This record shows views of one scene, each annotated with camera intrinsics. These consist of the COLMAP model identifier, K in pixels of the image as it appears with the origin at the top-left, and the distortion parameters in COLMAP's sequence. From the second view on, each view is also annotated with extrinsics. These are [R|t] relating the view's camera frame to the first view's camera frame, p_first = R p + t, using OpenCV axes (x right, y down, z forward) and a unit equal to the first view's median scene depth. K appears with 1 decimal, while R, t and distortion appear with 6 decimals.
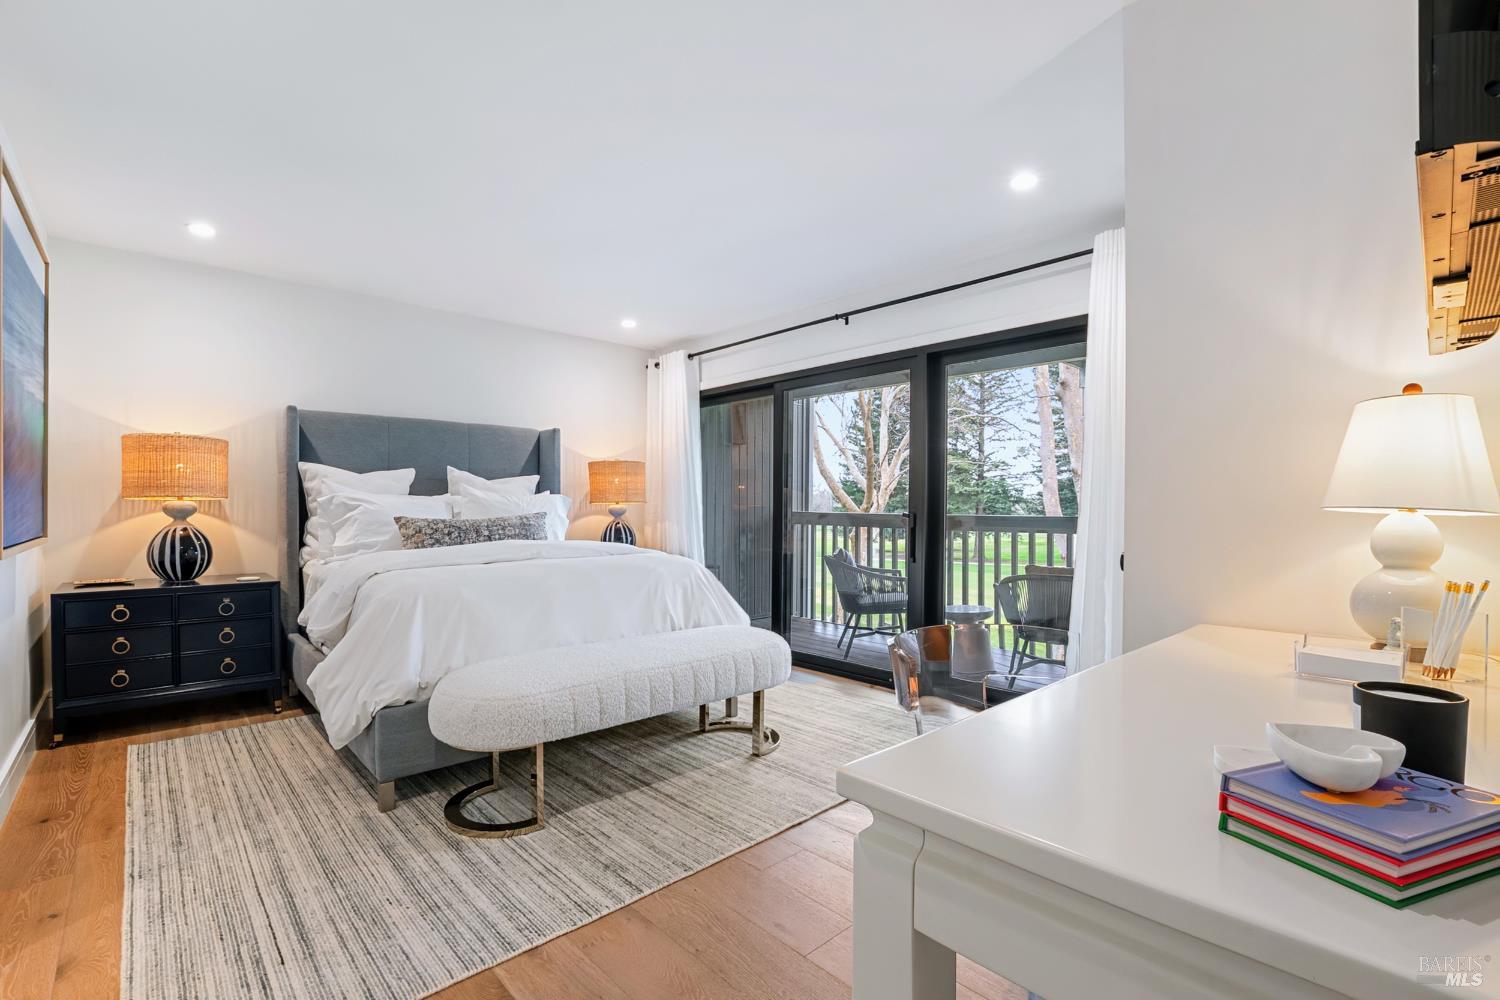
lens RADIAL K [[669.9, 0, 731.5], [0, 669.9, 523.1], [0, 0, 1]] dist [-0.015600, -0.000186]
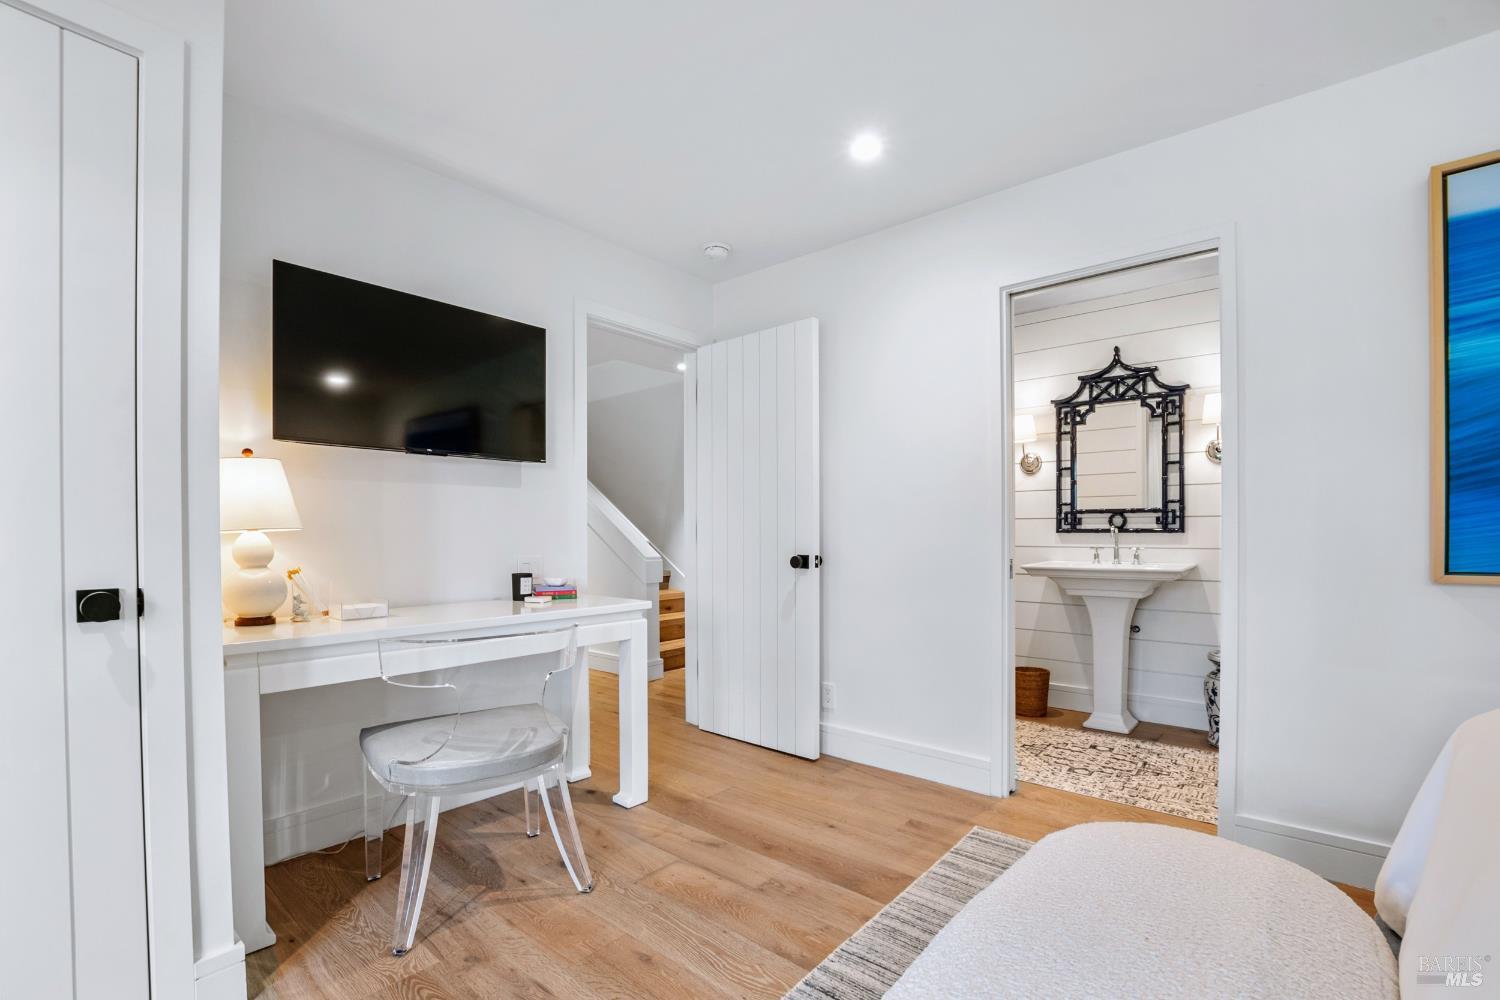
lens RADIAL K [[662.8, 0, 743.2], [0, 662.8, 535.1], [0, 0, 1]] dist [-0.035676, 0.006280]
pose [[-0.990898, -0.002106, -0.134602, 0.027071], [-0.005062, 0.999753, 0.021621, -0.014841], [0.134523, 0.022105, -0.990664, 0.856764]]
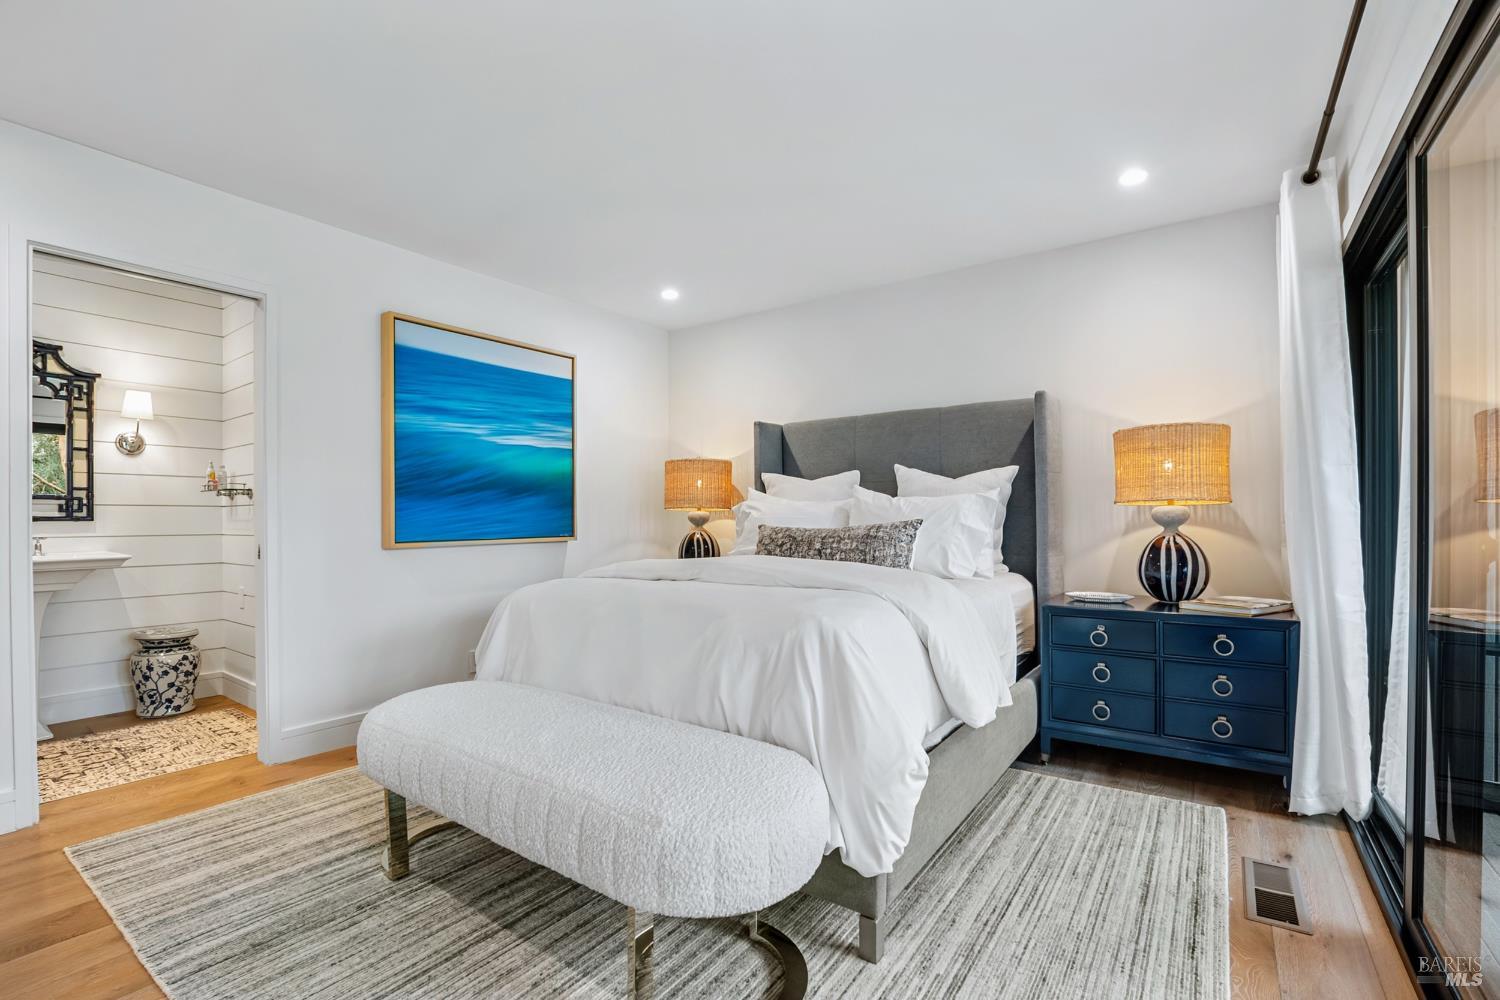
lens RADIAL K [[669.9, 0, 731.5], [0, 669.9, 523.1], [0, 0, 1]] dist [-0.015600, -0.000186]
pose [[0.202340, 0.001244, -0.979314, 0.378162], [-0.013574, 0.999907, -0.001534, -0.009351], [0.979221, 0.013603, 0.202338, 0.717184]]
